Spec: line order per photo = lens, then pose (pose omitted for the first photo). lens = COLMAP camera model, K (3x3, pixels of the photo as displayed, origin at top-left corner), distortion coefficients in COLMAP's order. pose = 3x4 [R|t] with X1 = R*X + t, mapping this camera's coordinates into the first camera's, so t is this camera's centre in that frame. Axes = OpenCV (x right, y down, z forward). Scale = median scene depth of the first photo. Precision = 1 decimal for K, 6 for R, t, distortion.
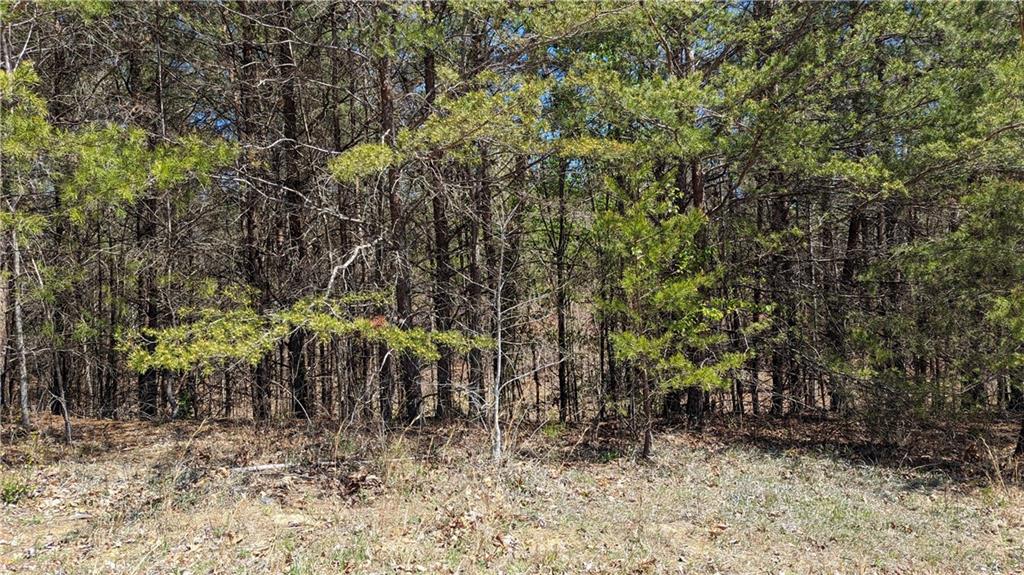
lens RADIAL K [[723.7, 0, 510.2], [0, 723.7, 285.4], [0, 0, 1]] dist [0.069431, -0.070421]
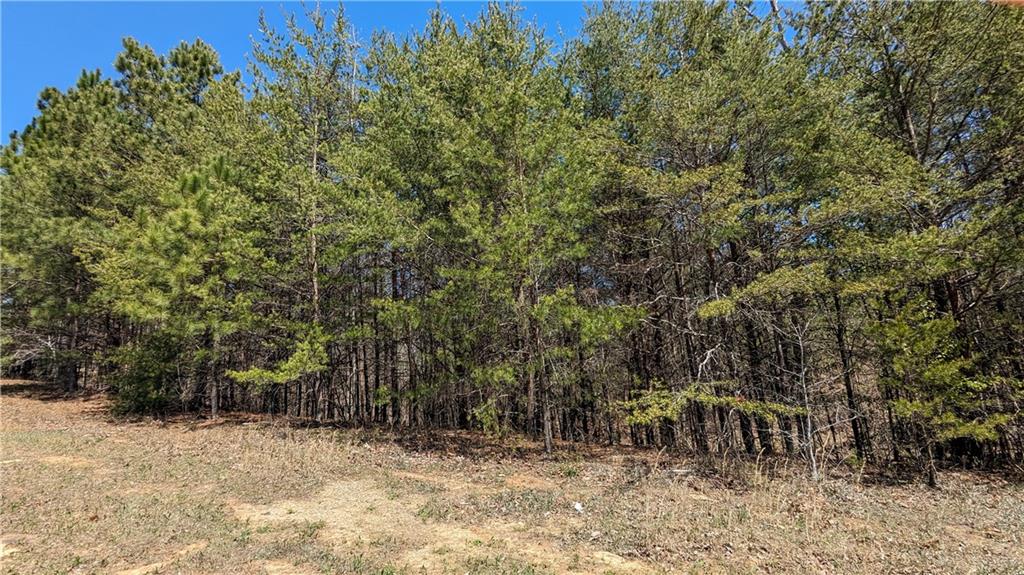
lens RADIAL K [[469.4, 0, 510.4], [0, 469.4, 295.7], [0, 0, 1]] dist [-0.009447, -0.000053]
pose [[0.853876, -0.111893, -0.508307, -0.021921], [0.040461, 0.987933, -0.149504, -0.036849], [0.518902, 0.107091, 0.848099, -0.281941]]
